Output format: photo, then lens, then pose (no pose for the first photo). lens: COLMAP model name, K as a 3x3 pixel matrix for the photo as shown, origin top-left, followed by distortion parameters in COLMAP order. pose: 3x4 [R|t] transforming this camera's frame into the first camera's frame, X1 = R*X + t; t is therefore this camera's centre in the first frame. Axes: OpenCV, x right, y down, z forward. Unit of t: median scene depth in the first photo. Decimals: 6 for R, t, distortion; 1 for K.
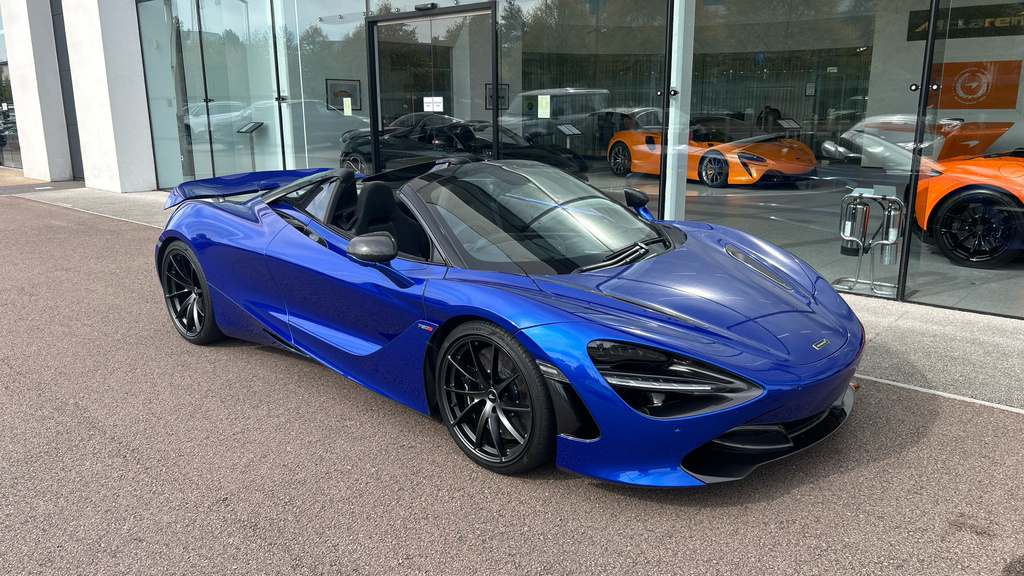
lens RADIAL K [[779.9, 0, 512.0], [0, 779.9, 288.0], [0, 0, 1]] dist [0.045444, -0.045759]
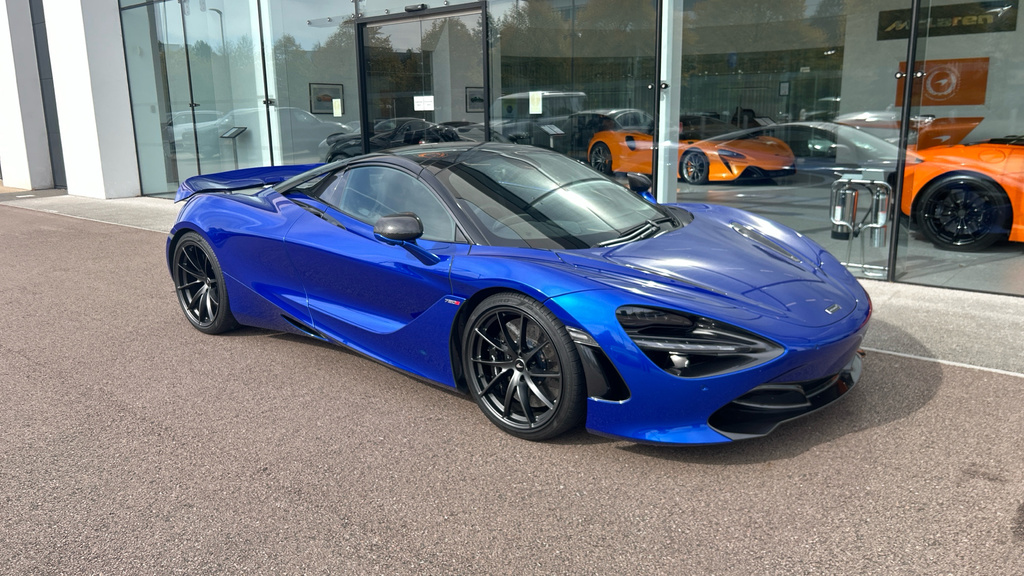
lens RADIAL K [[780.9, 0, 502.0], [0, 780.9, 283.3], [0, 0, 1]] dist [0.051049, -0.060495]
pose [[0.999608, -0.017725, 0.021657, -0.044067], [0.018068, 0.999713, -0.015757, 0.028478], [-0.021372, 0.016142, 0.999641, -0.025745]]
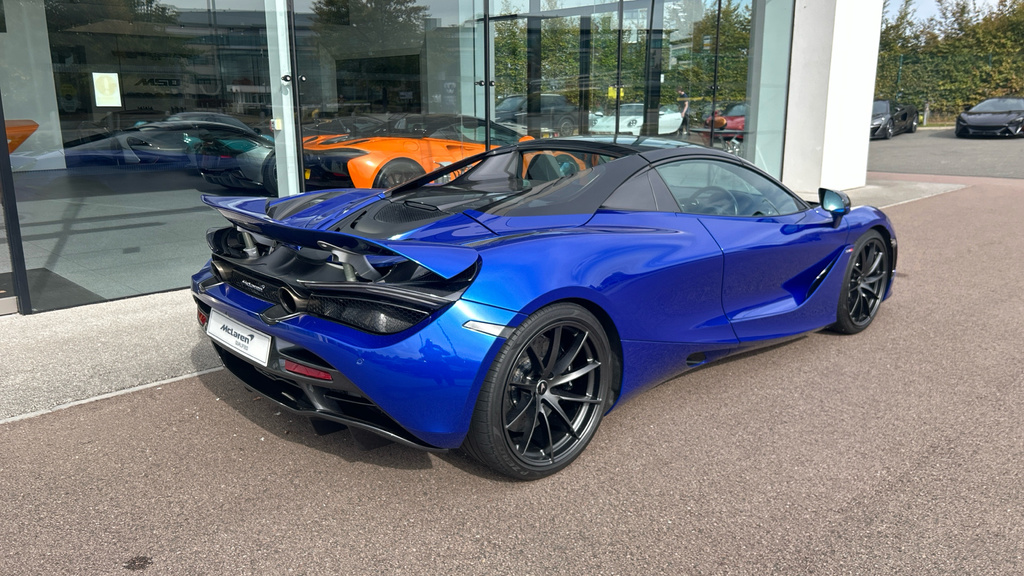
lens RADIAL K [[783.6, 0, 512.5], [0, 783.6, 274.8], [0, 0, 1]] dist [0.049423, -0.060372]
pose [[0.051895, -0.203903, 0.977615, -0.957417], [0.227957, 0.955508, 0.187191, -0.191499], [-0.972287, 0.213140, 0.096067, 0.938568]]
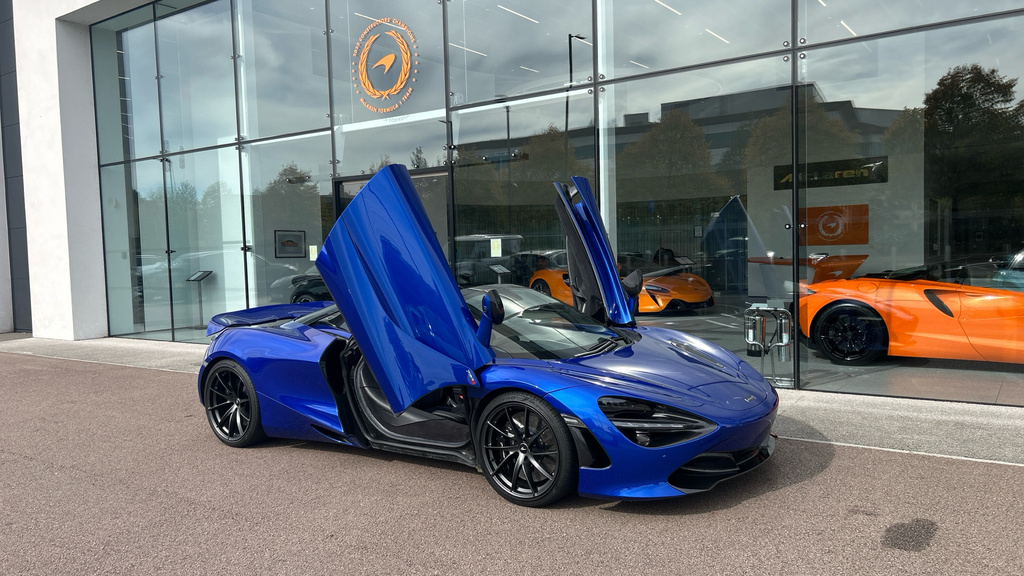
lens RADIAL K [[780.9, 0, 502.0], [0, 780.9, 283.3], [0, 0, 1]] dist [0.051049, -0.060495]
pose [[0.992988, -0.027664, 0.114930, -0.134179], [0.048823, 0.981412, -0.185596, 0.067688], [-0.107660, 0.189906, 0.975882, -0.244508]]
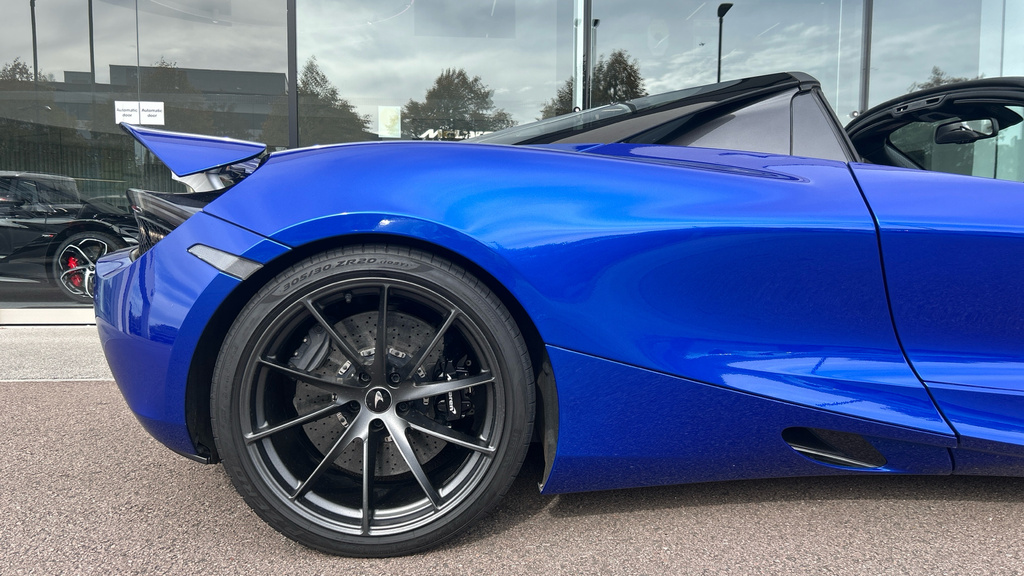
lens RADIAL K [[756.8, 0, 495.7], [0, 756.8, 289.2], [0, 0, 1]] dist [0.040301, -0.049037]
pose [[0.679616, -0.042727, 0.732323, -0.602975], [0.157533, 0.983512, -0.088812, -0.005516], [-0.716453, 0.175723, 0.675141, 0.724474]]
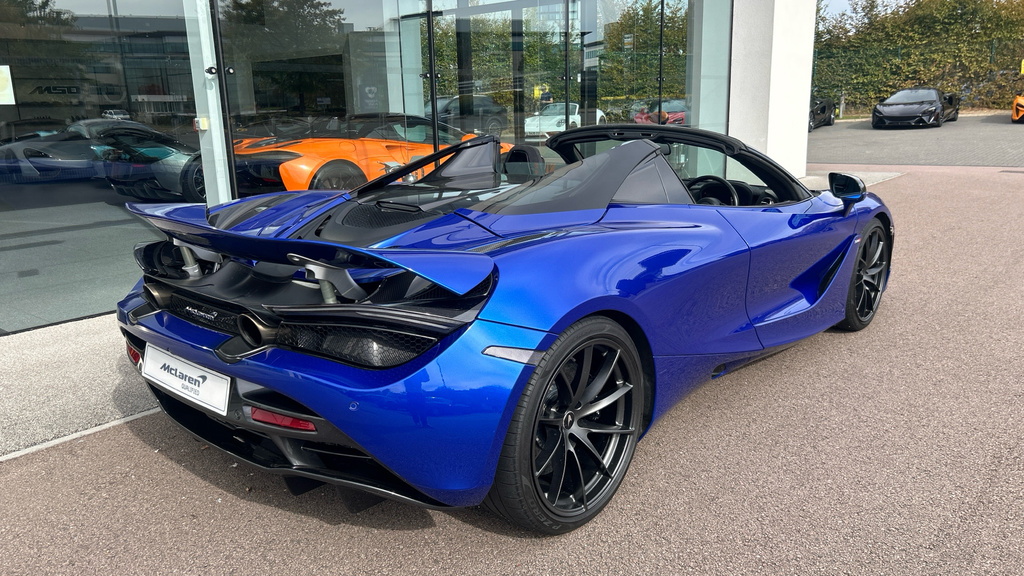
lens RADIAL K [[782.9, 0, 511.7], [0, 782.9, 286.0], [0, 0, 1]] dist [0.023240, -0.003321]
pose [[-0.048699, -0.213443, 0.975741, -0.851813], [0.250385, 0.943098, 0.218799, -0.188554], [-0.966921, 0.254966, 0.007515, 1.000858]]
